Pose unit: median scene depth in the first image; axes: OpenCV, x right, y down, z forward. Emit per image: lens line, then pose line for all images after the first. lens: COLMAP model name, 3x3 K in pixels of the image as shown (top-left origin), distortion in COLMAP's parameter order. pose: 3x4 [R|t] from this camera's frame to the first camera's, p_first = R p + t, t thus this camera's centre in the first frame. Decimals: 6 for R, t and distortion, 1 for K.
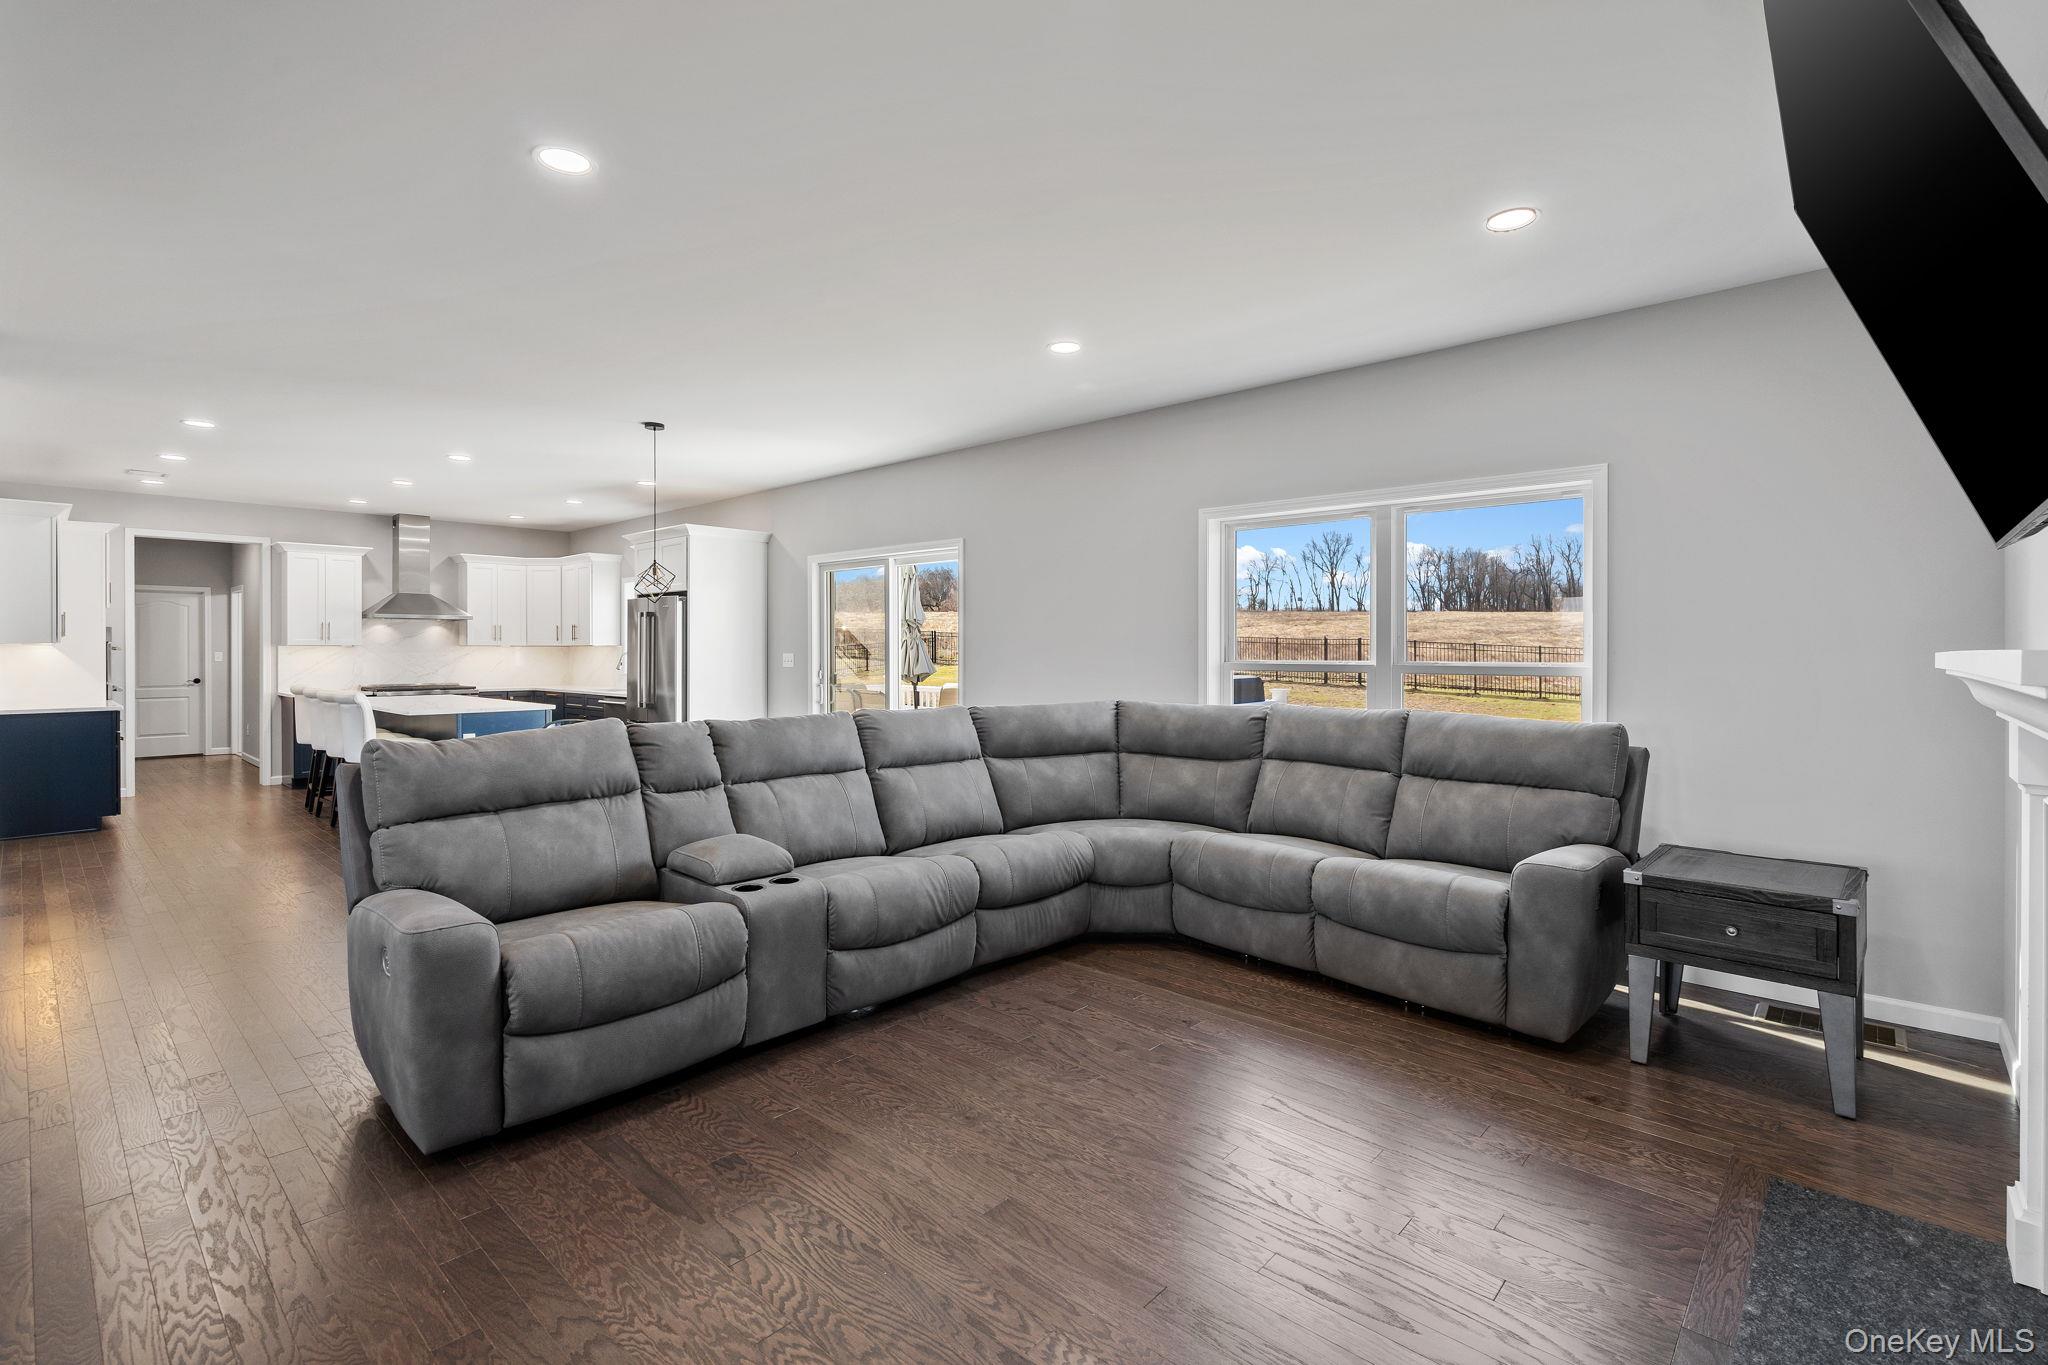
lens RADIAL K [[929.6, 0, 1017.8], [0, 929.6, 657.4], [0, 0, 1]] dist [-0.003641, 0.000787]
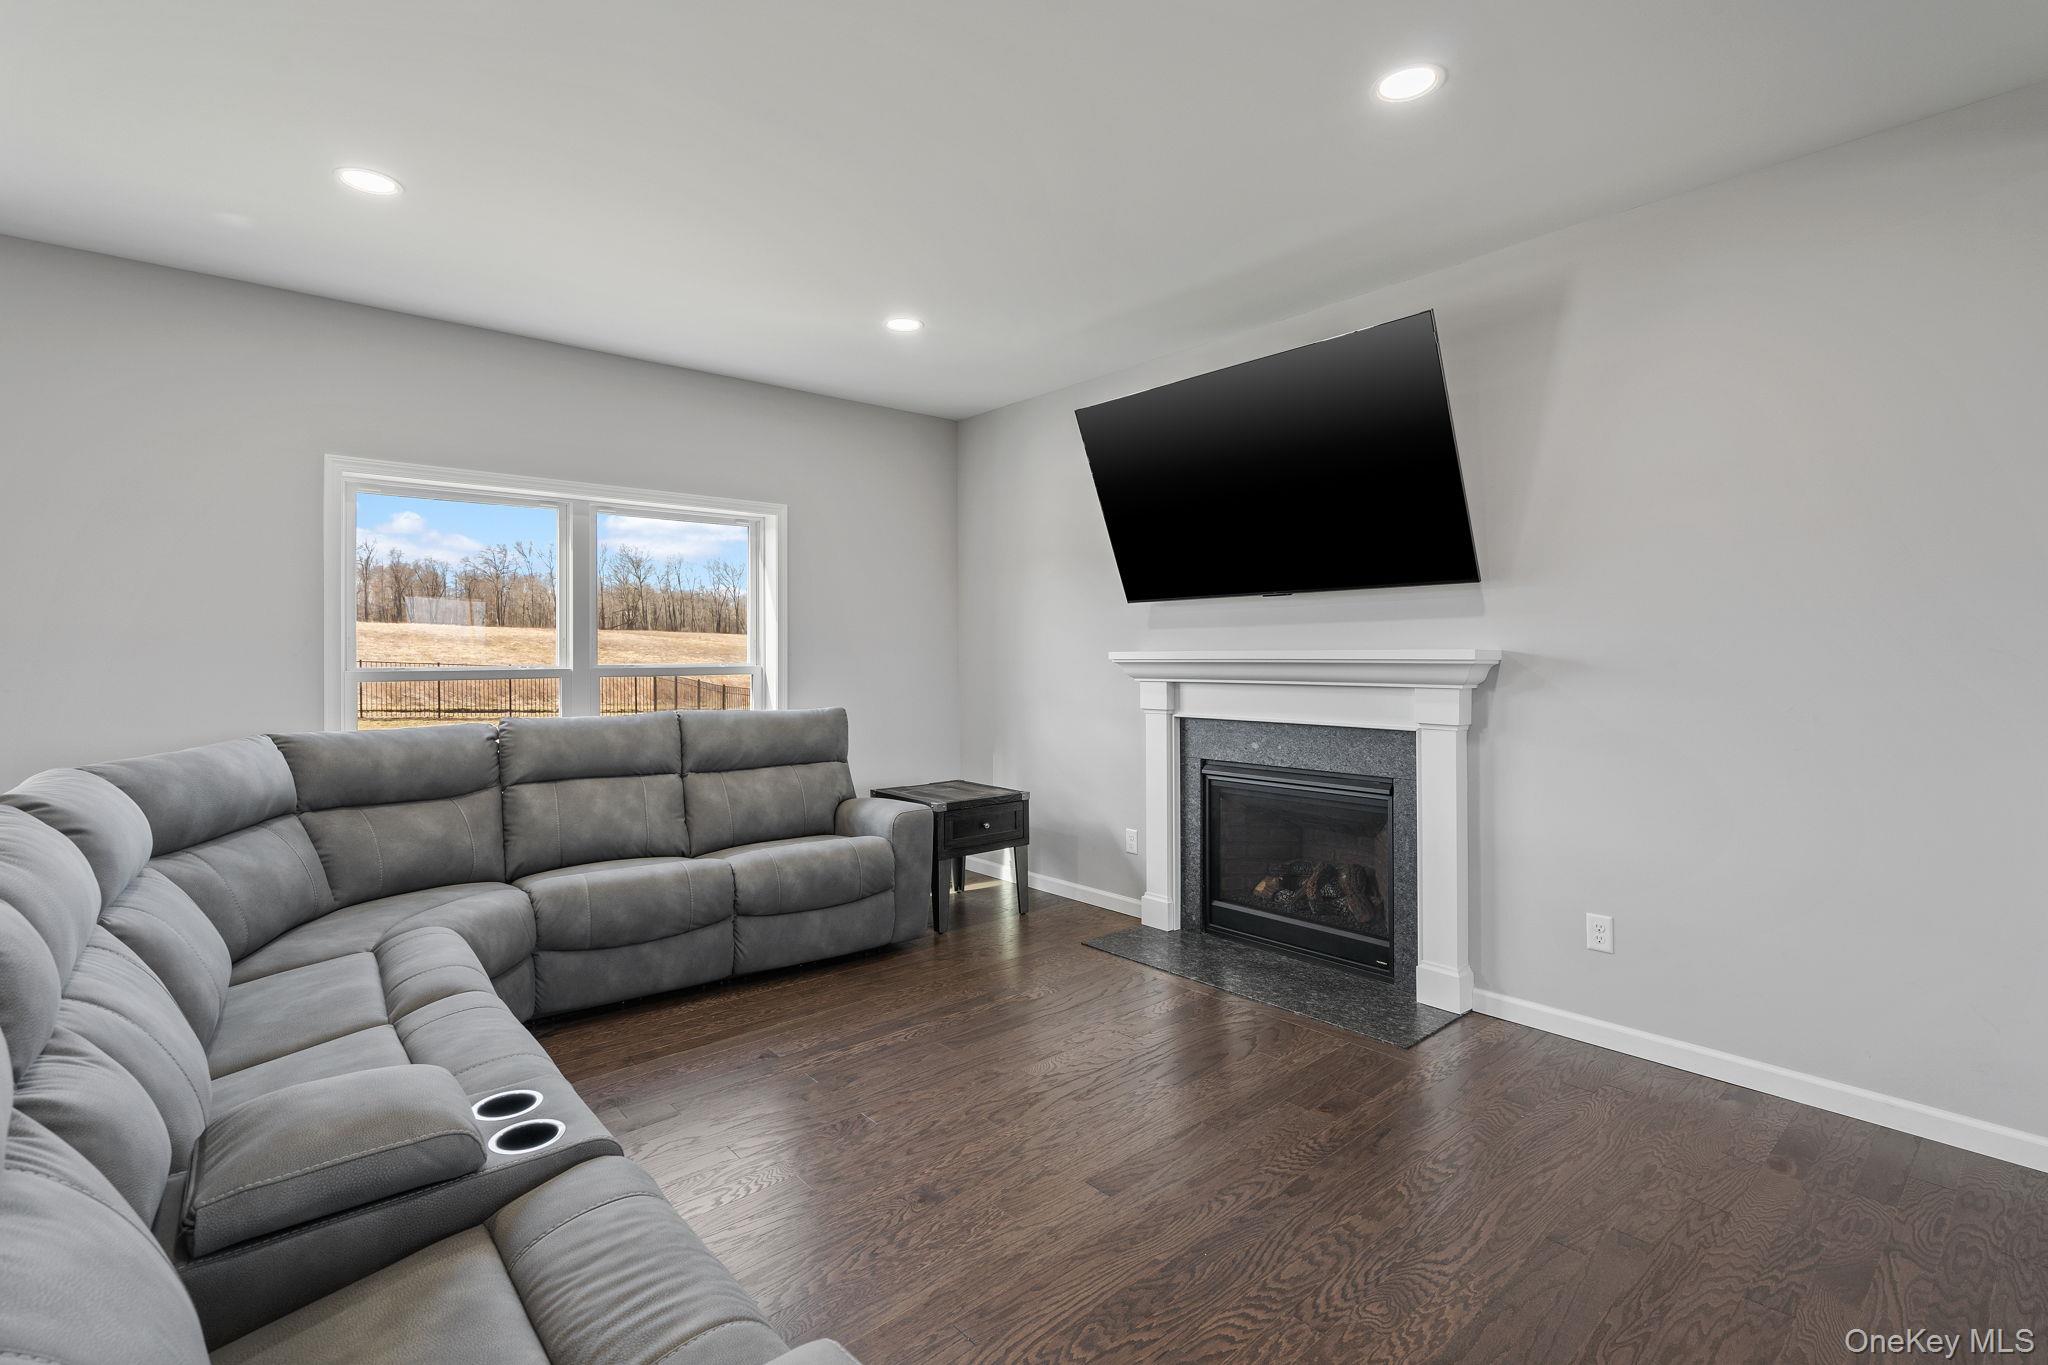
lens RADIAL K [[928.3, 0, 1023.7], [0, 928.3, 650.3], [0, 0, 1]] dist [-0.001916, 0.000415]
pose [[0.108714, 0.000402, 0.994073, -0.544270], [0.011886, 0.999928, -0.001704, -0.004228], [-0.994002, 0.012000, 0.108701, 0.493905]]
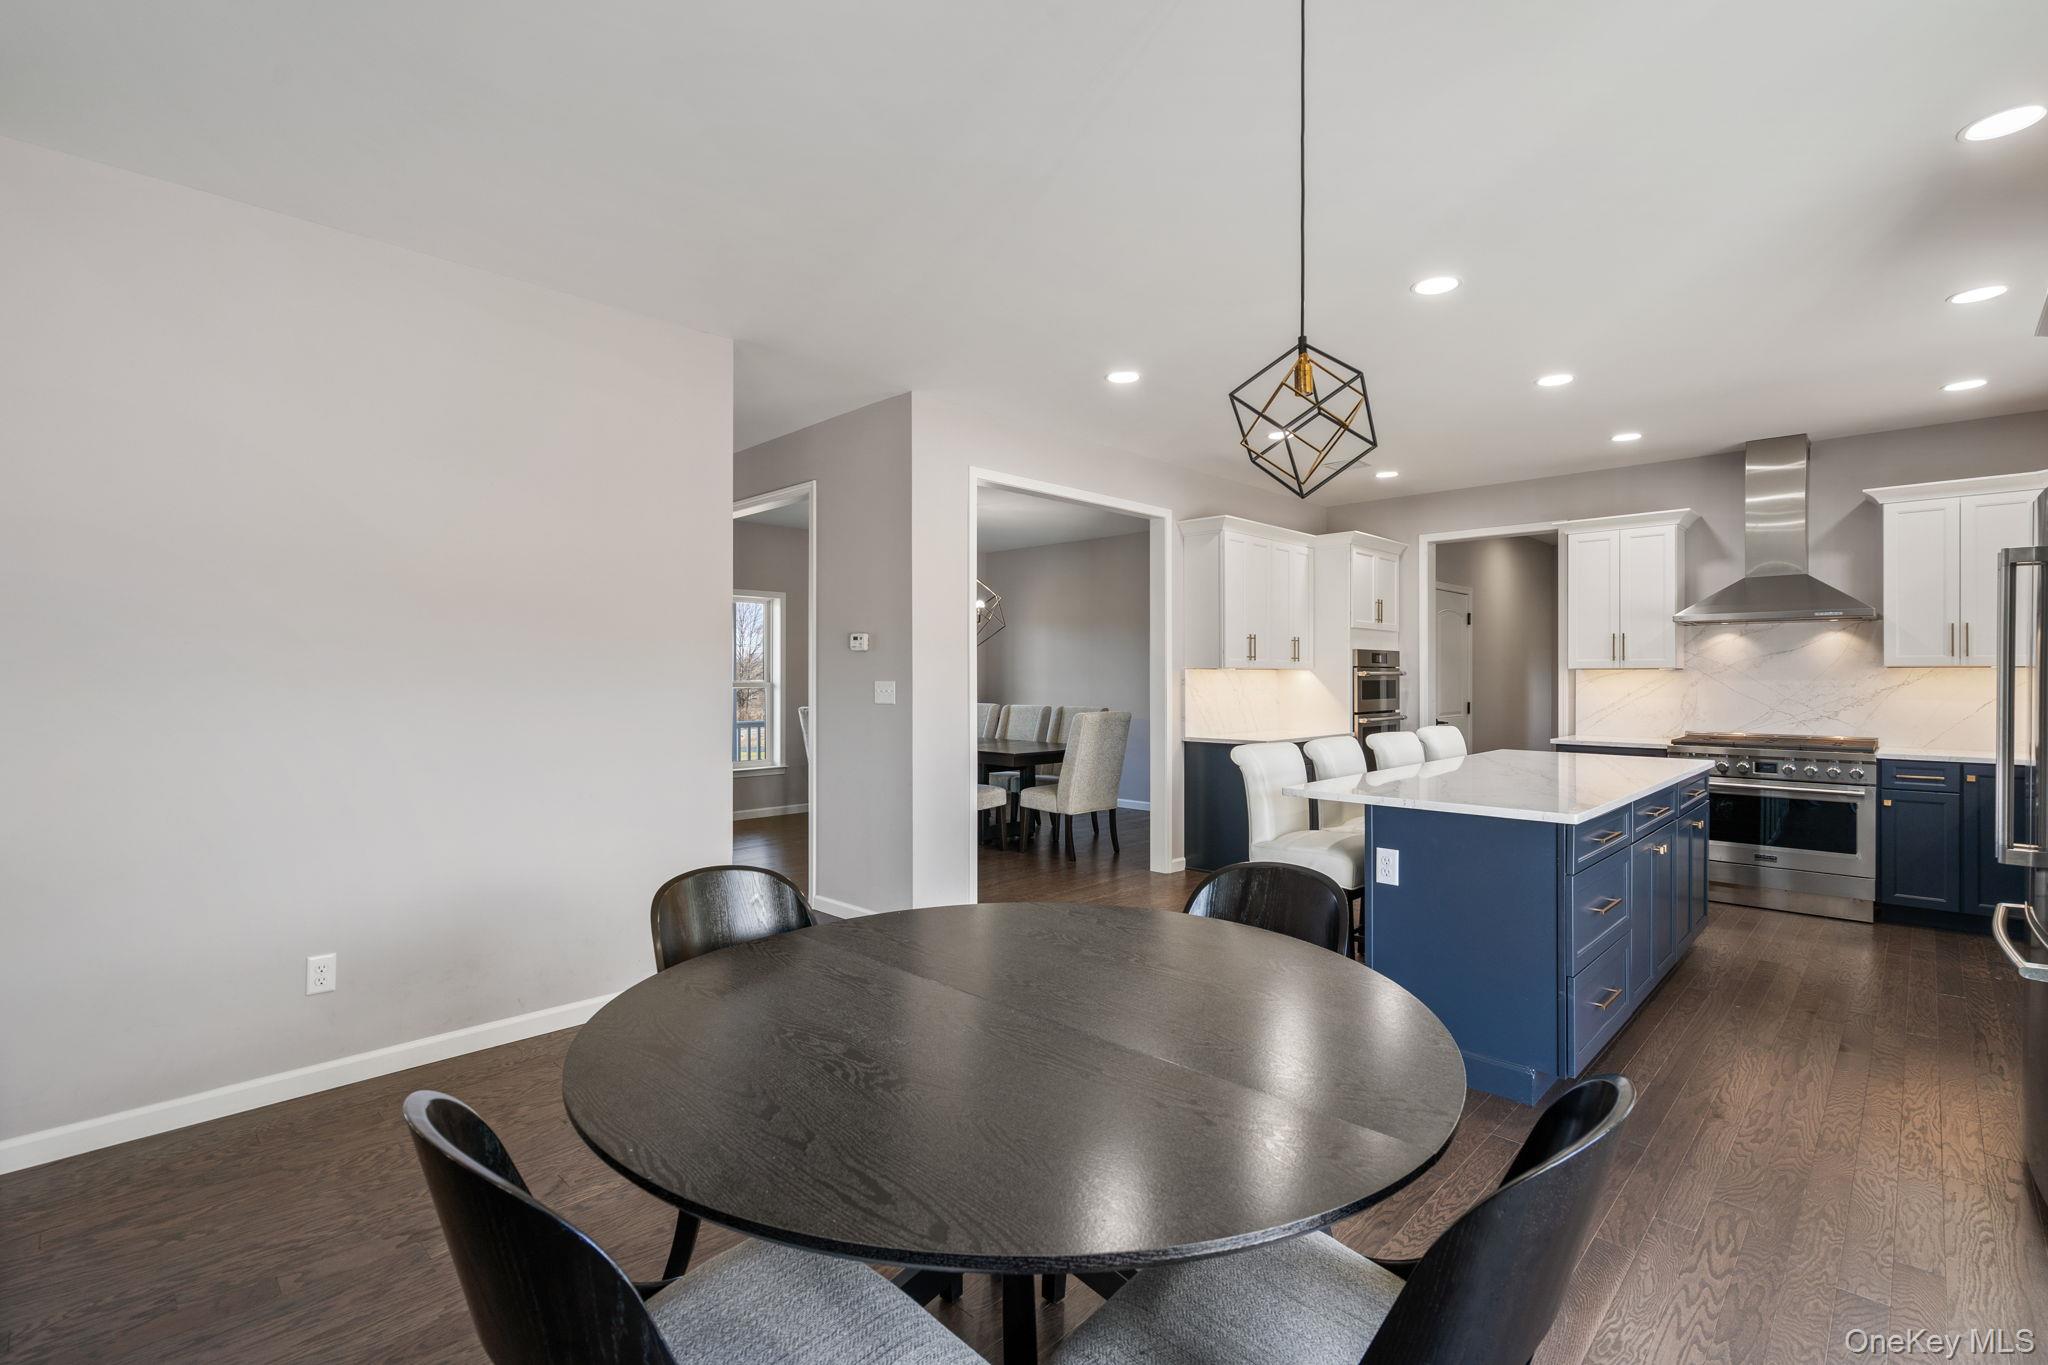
lens RADIAL K [[922.1, 0, 1020.8], [0, 922.1, 675.5], [0, 0, 1]] dist [-0.004707, 0.001002]
pose [[-0.030560, -0.001378, -0.999532, -0.168393], [-0.008059, 0.999967, -0.001133, -0.007882], [0.999500, 0.008021, -0.030570, 1.274316]]
